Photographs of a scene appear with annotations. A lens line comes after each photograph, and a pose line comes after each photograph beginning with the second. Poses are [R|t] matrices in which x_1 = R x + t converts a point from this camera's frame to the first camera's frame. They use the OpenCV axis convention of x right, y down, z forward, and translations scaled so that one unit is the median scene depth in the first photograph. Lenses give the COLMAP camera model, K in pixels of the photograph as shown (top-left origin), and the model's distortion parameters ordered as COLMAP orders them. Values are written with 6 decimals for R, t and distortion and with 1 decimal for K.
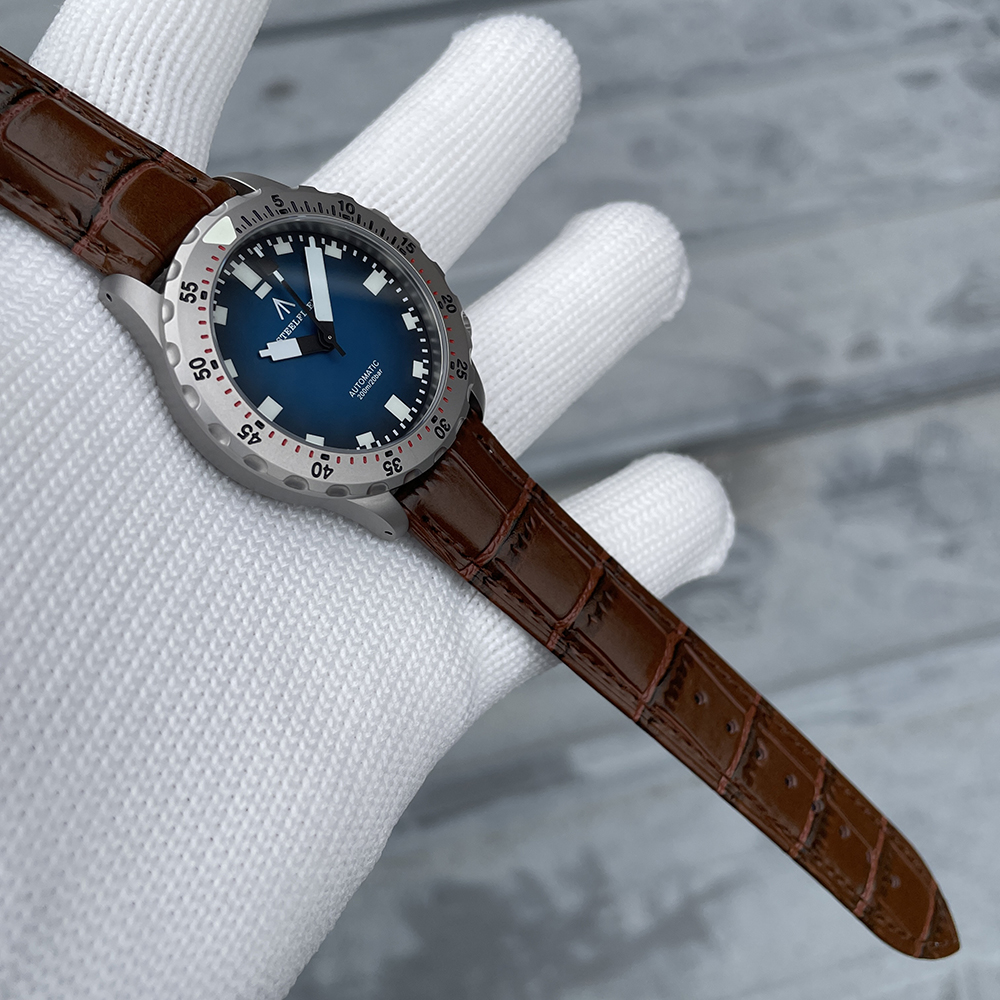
lens RADIAL K [[1034.6, 0, 498.9], [0, 1034.6, 479.0], [0, 0, 1]] dist [-0.009461, -0.021696]
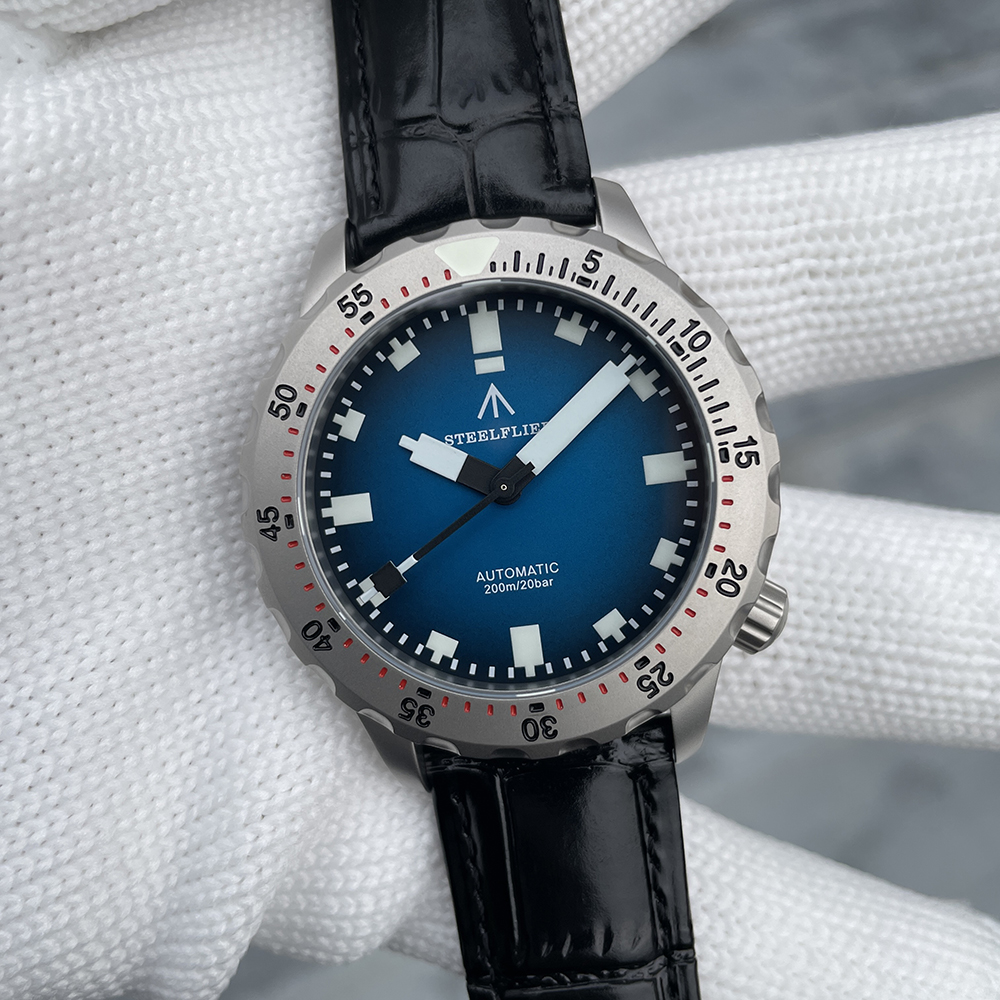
lens RADIAL K [[1034.6, 0, 498.9], [0, 1034.6, 479.0], [0, 0, 1]] dist [-0.009461, -0.021696]
pose [[0.518006, 0.644794, -0.562059, 0.176956], [-0.597238, 0.743041, 0.301988, -0.327595], [0.612353, 0.179251, 0.769995, 0.534103]]
